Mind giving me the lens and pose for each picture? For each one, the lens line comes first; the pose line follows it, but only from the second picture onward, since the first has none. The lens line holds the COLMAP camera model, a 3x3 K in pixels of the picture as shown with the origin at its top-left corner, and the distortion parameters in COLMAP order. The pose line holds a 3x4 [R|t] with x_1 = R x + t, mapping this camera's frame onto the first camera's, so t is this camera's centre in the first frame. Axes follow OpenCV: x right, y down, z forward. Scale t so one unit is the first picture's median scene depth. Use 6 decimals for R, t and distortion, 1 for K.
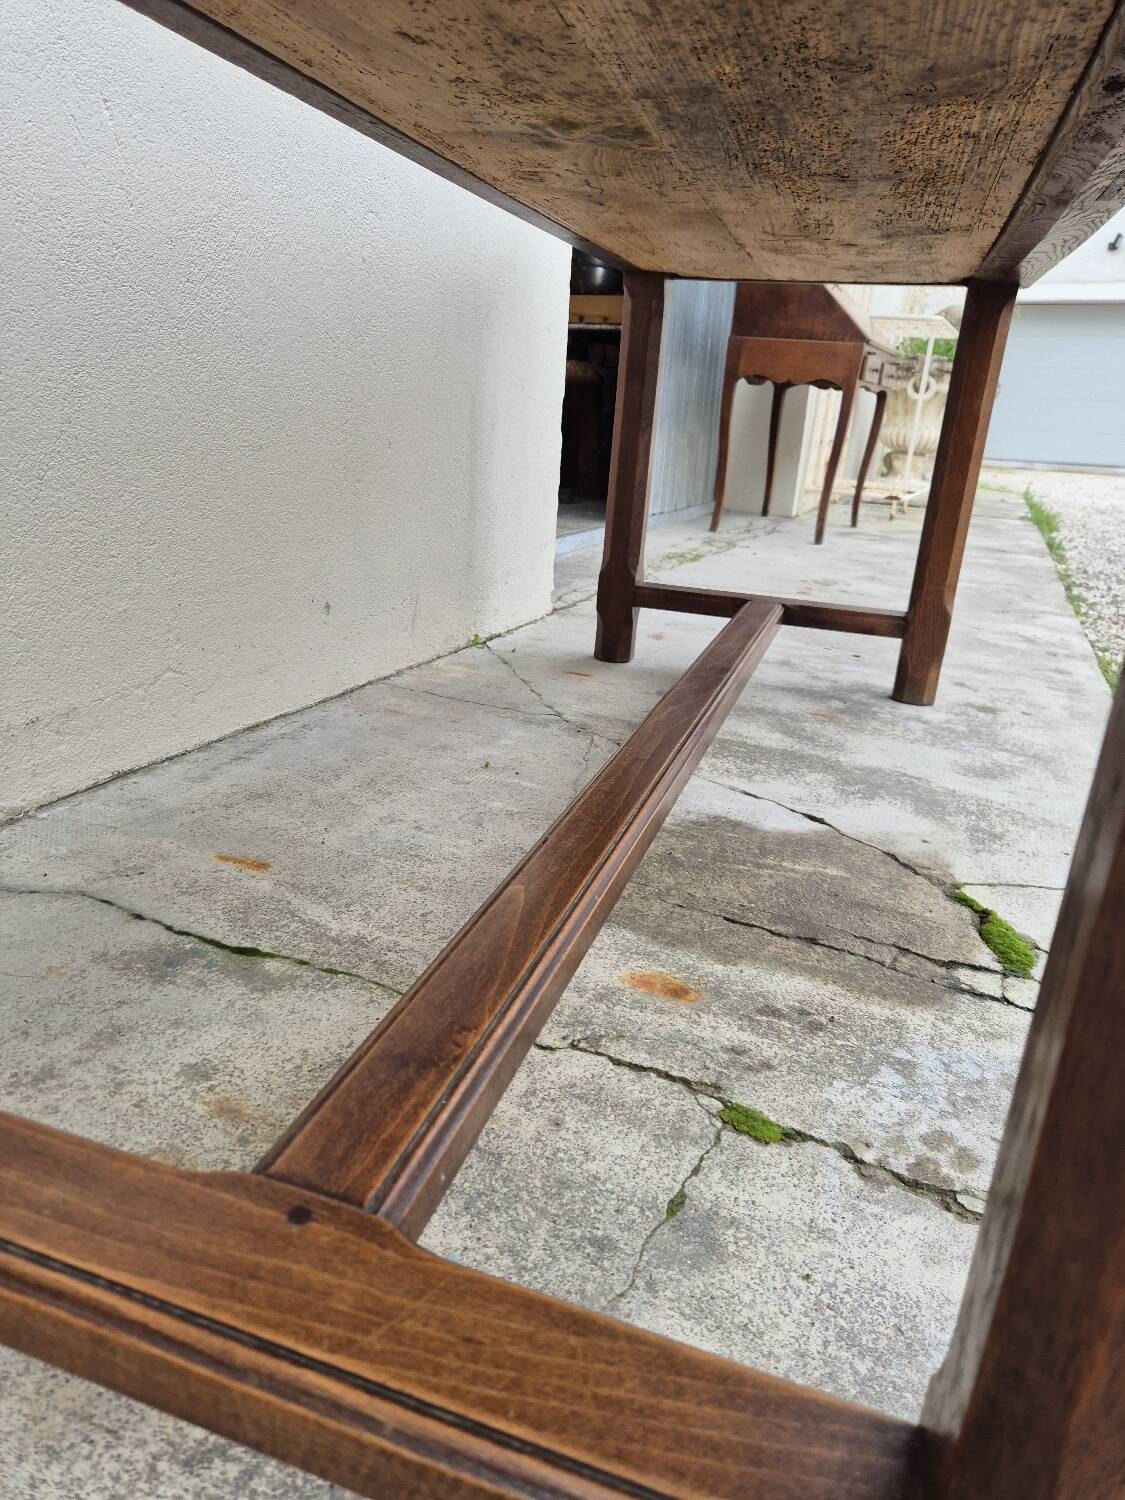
lens RADIAL K [[1010.5, 0, 556.9], [0, 1010.5, 733.4], [0, 0, 1]] dist [0.072977, -0.060504]
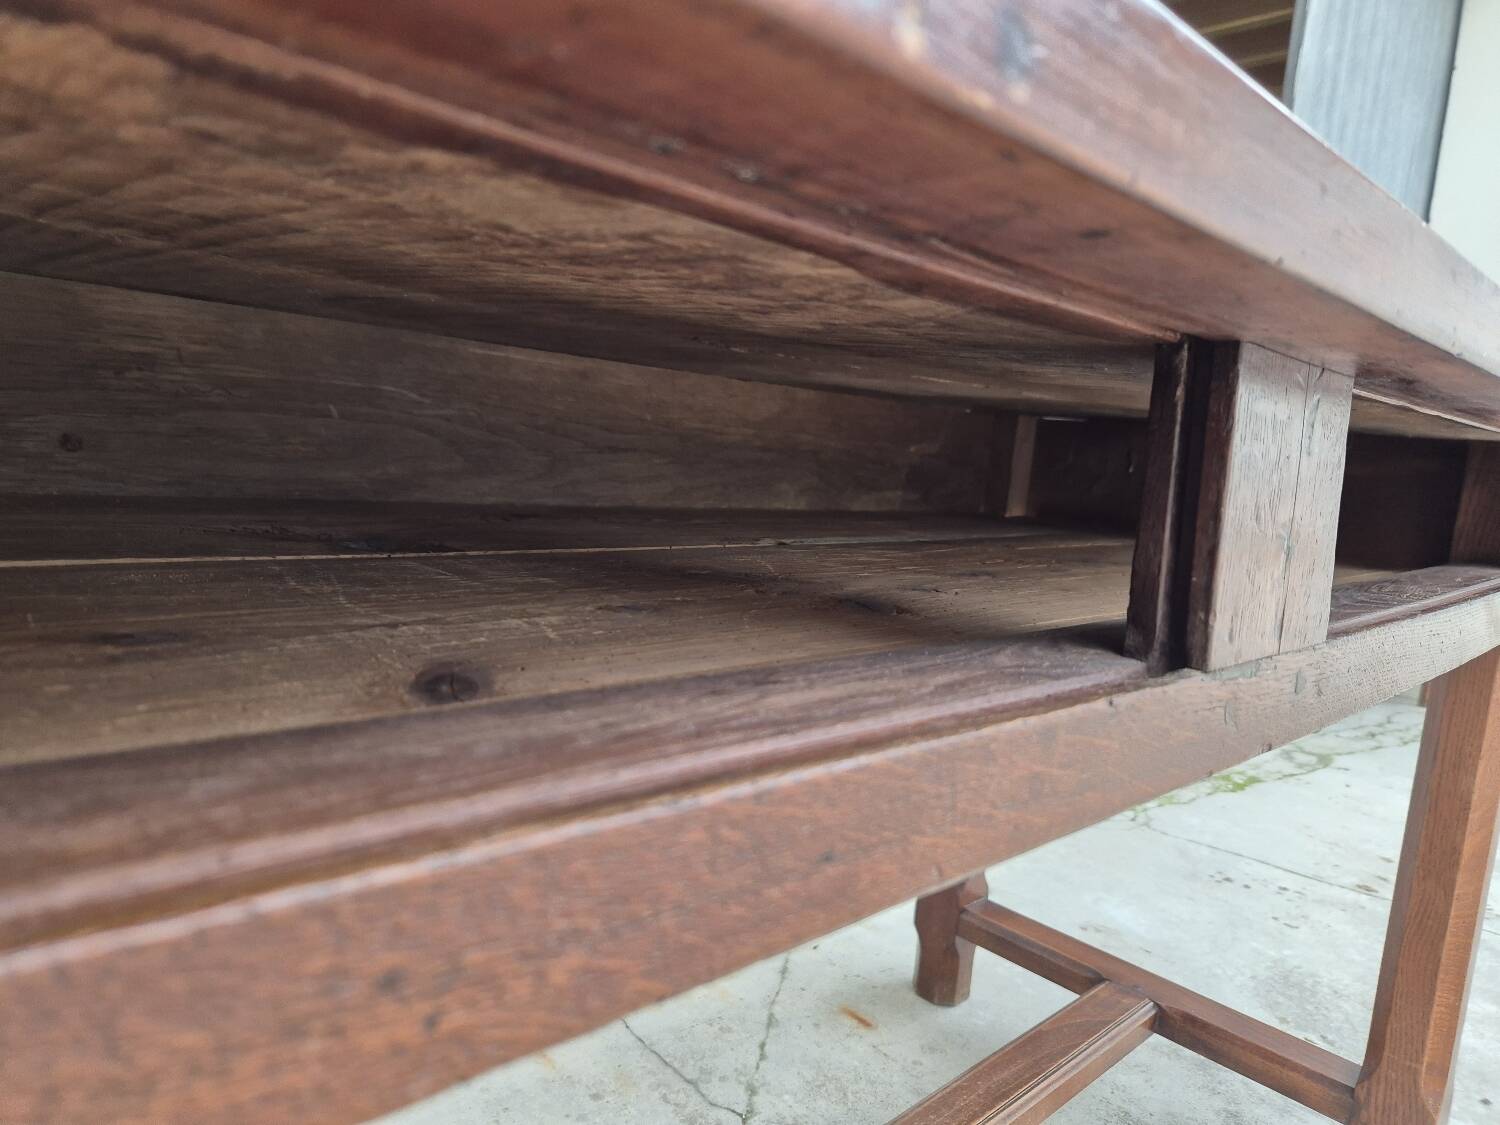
lens RADIAL K [[1026.0, 0, 746.2], [0, 1026.0, 559.6], [0, 0, 1]] dist [0.052941, -0.051335]
pose [[0.887782, 0.072279, -0.454553, 0.473817], [-0.174122, 0.966936, -0.186323, -0.405066], [0.426056, 0.244562, 0.871014, 0.400586]]
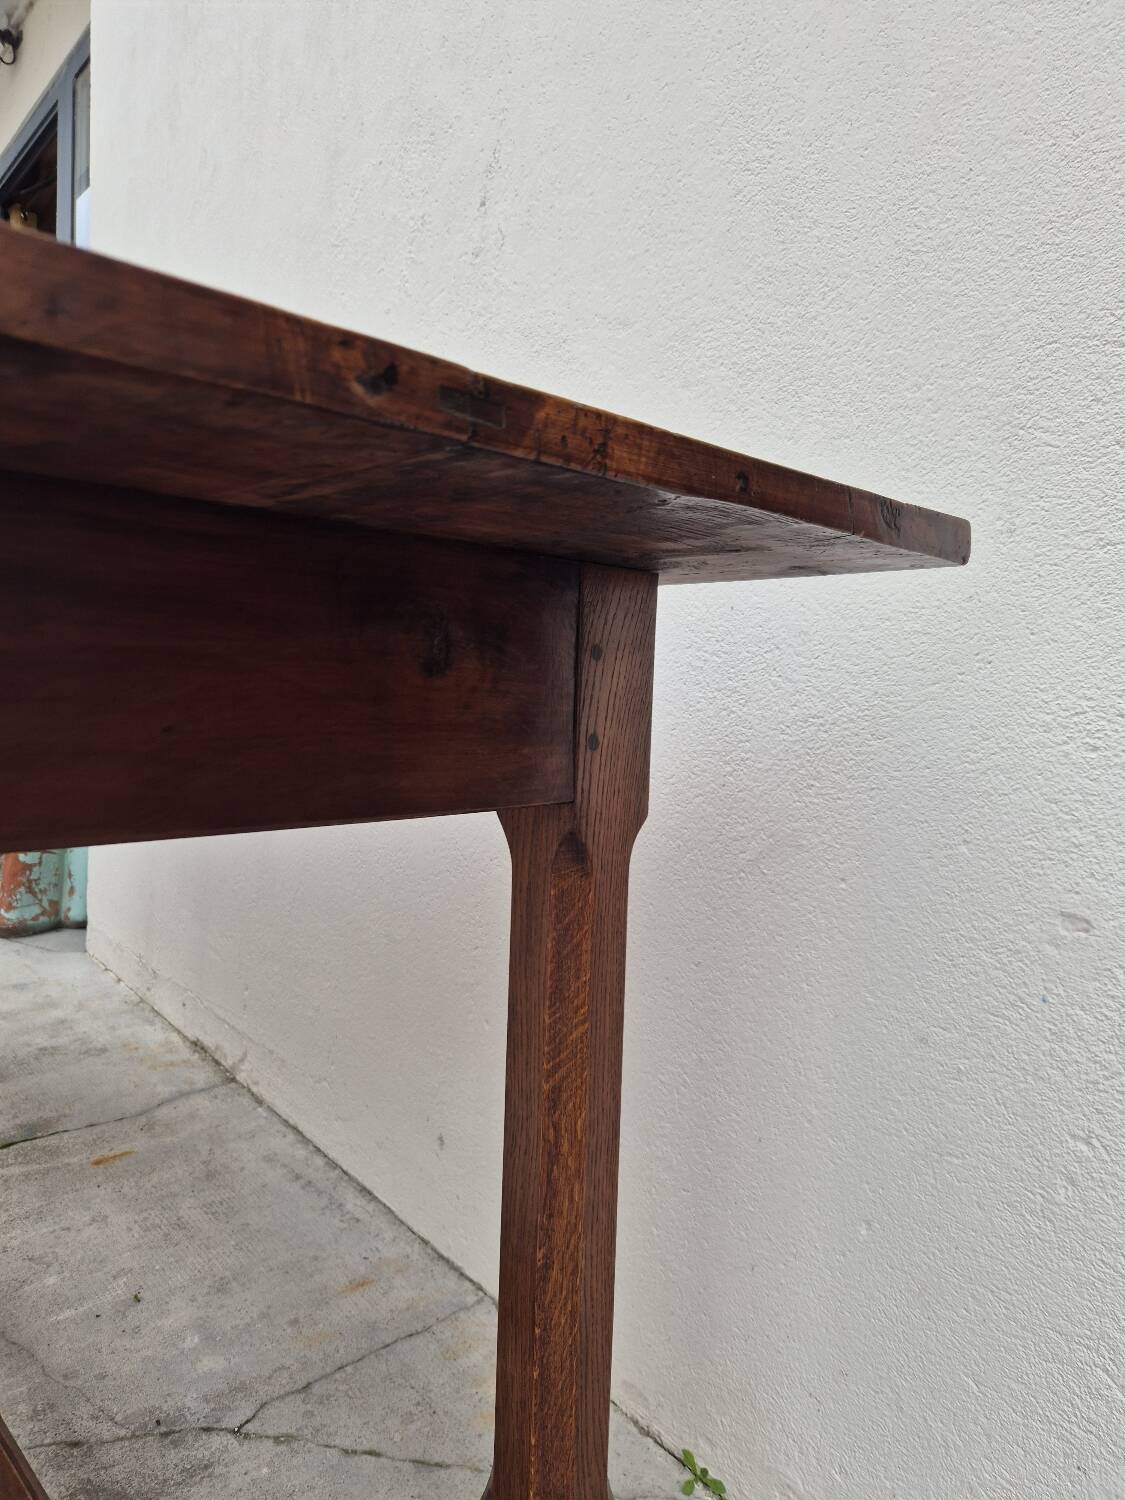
lens RADIAL K [[1010.5, 0, 555.3], [0, 1010.5, 760.8], [0, 0, 1]] dist [0.072977, -0.060504]
pose [[-0.460916, -0.013018, -0.887348, 0.739875], [-0.337122, 0.927504, 0.161505, -0.877704], [0.820917, 0.373585, -0.431890, 1.966935]]
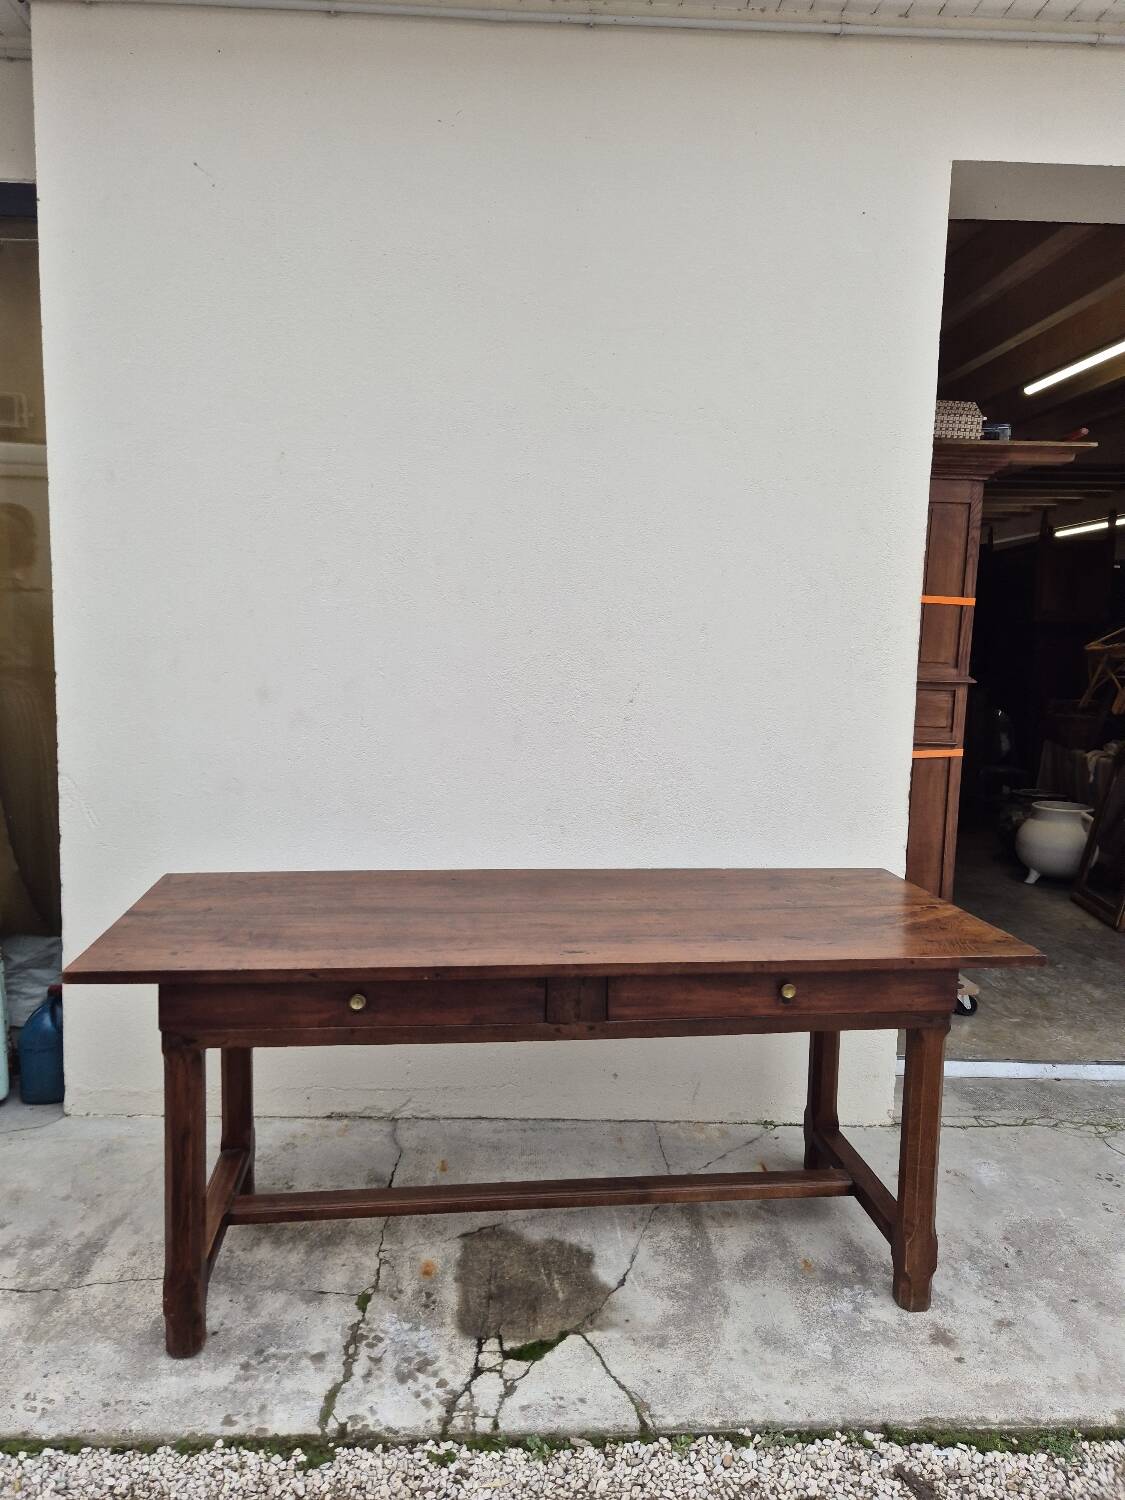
lens RADIAL K [[1010.5, 0, 554.3], [0, 1010.5, 734.0], [0, 0, 1]] dist [0.072977, -0.060504]
pose [[0.422158, 0.040660, -0.905610, 2.300263], [-0.278290, 0.956569, -0.086779, -0.843390], [0.862750, 0.288657, 0.415138, -0.238998]]
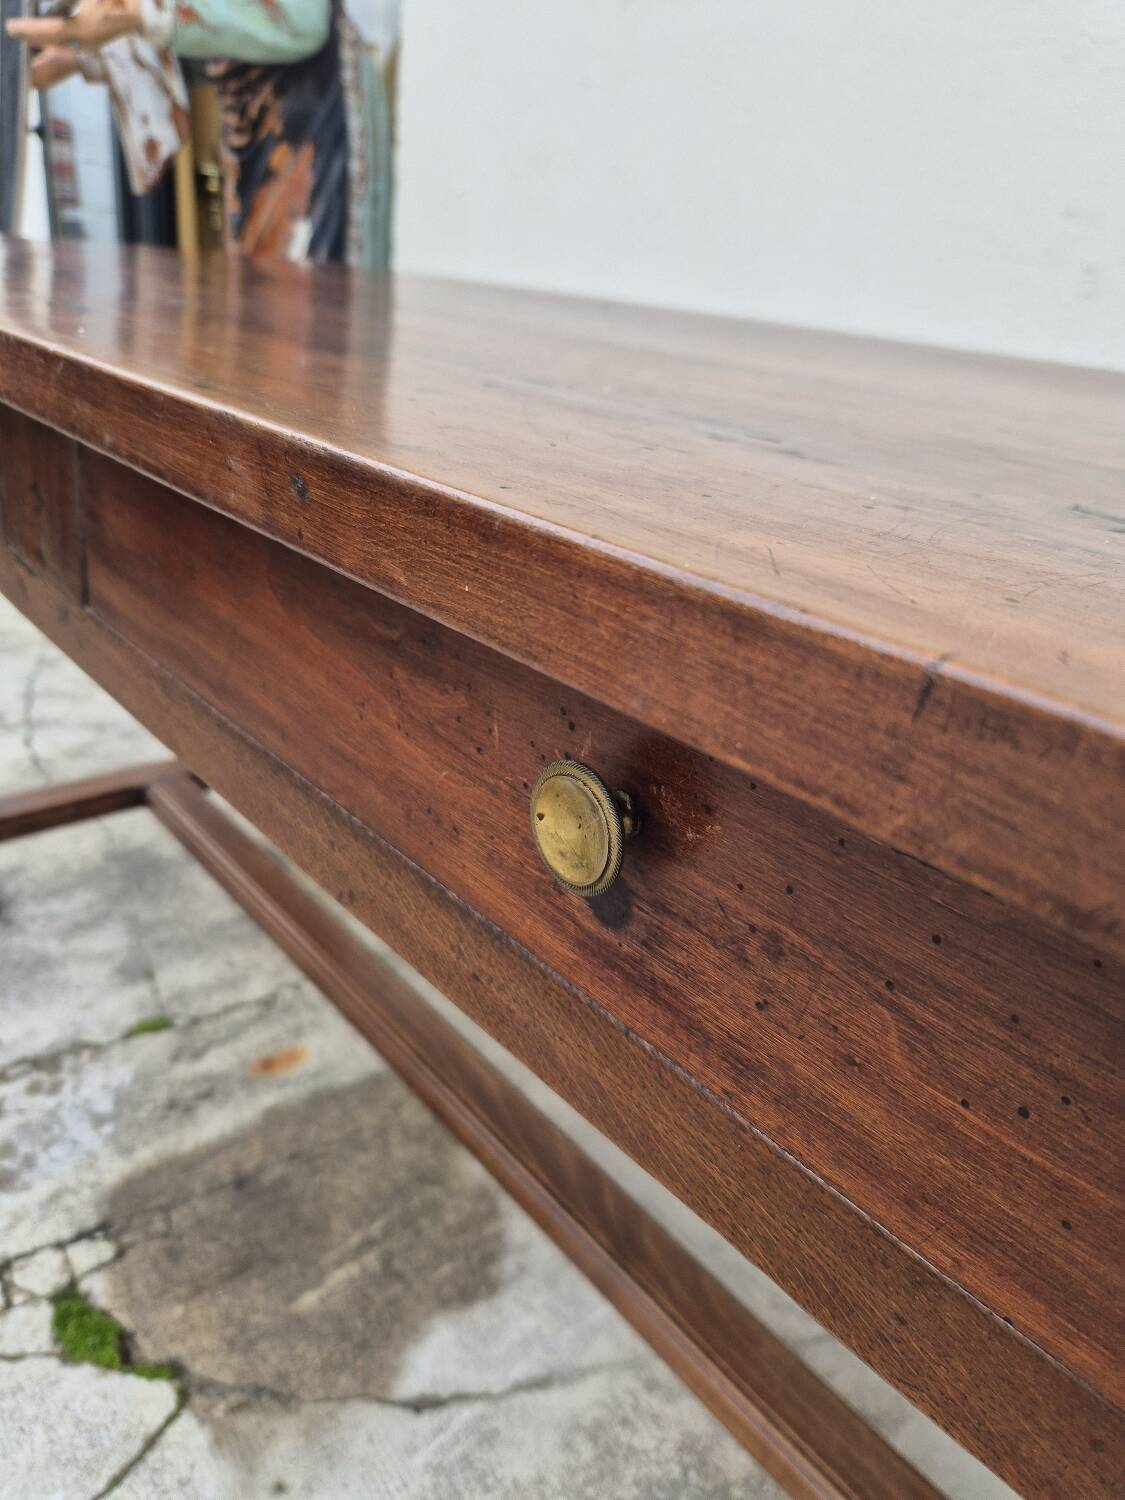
lens RADIAL K [[1041.0, 0, 566.9], [0, 1041.0, 759.4], [0, 0, 1]] dist [0.047095, -0.052394]
pose [[-0.507310, 0.260909, -0.821318, 0.823871], [-0.389999, 0.780372, 0.488795, -0.782851], [0.768464, 0.568284, -0.294137, 1.259662]]
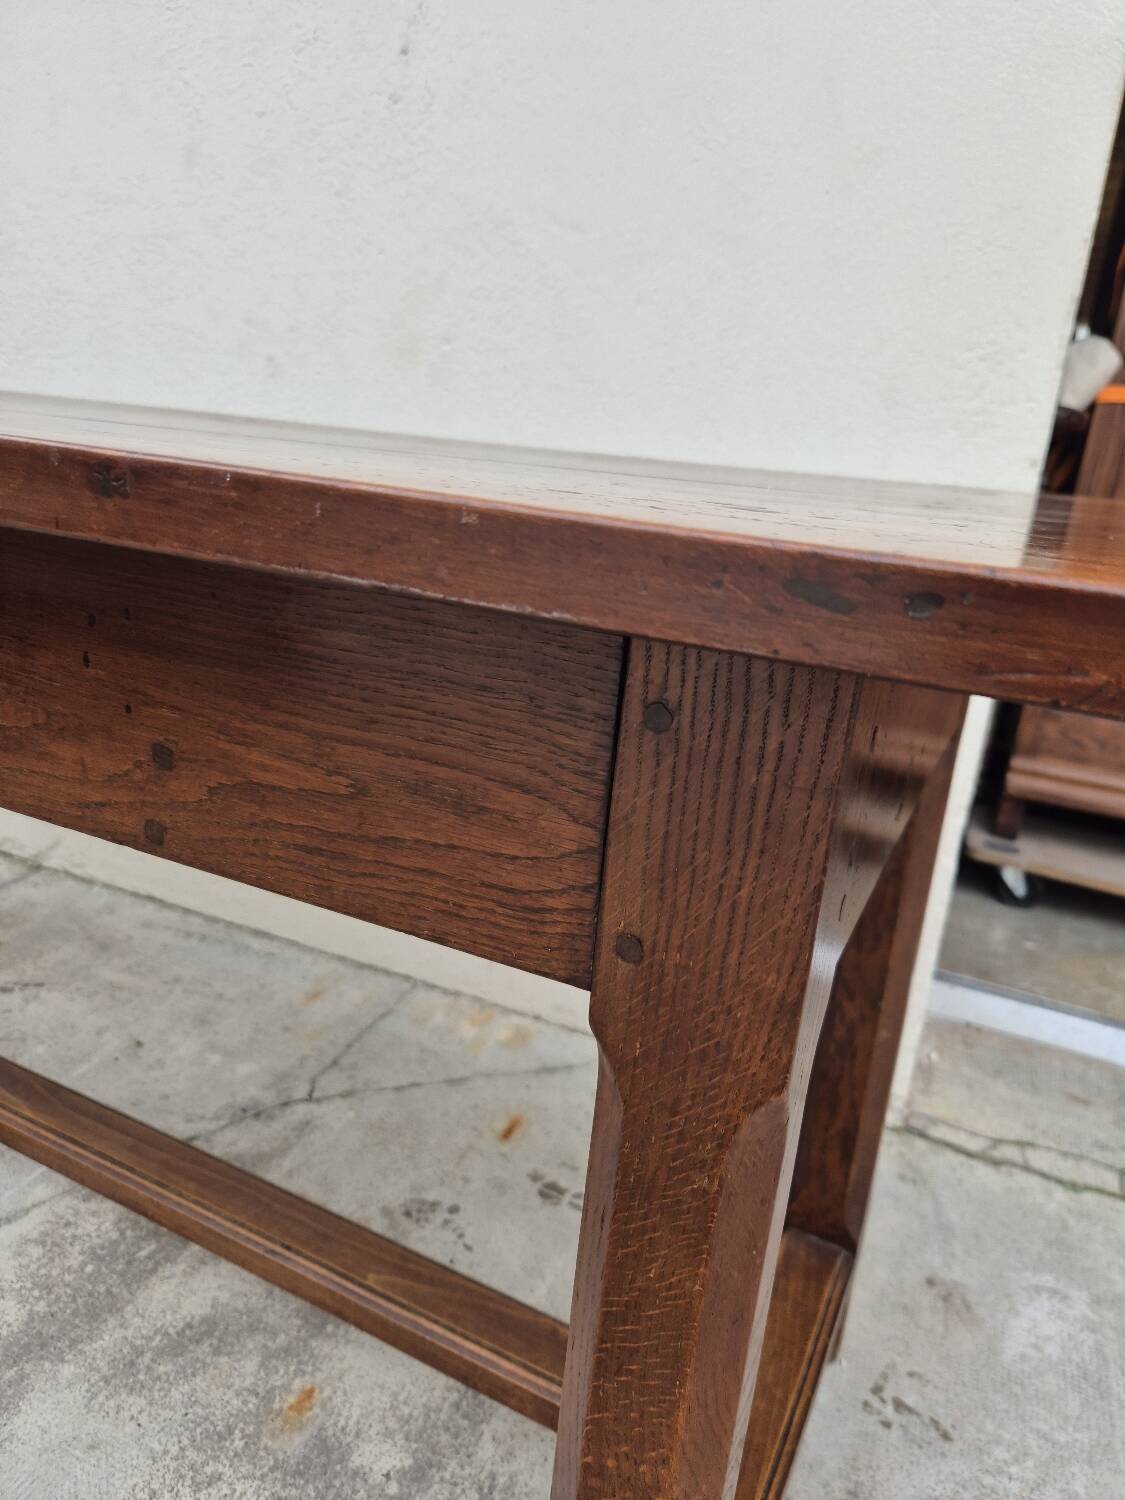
lens RADIAL K [[1041.0, 0, 583.1], [0, 1041.0, 737.1], [0, 0, 1]] dist [0.047095, -0.052394]
pose [[0.030206, 0.220641, -0.974887, 1.202248], [-0.397876, 0.897385, 0.190773, -0.828840], [0.916942, 0.382122, 0.114894, 1.524397]]
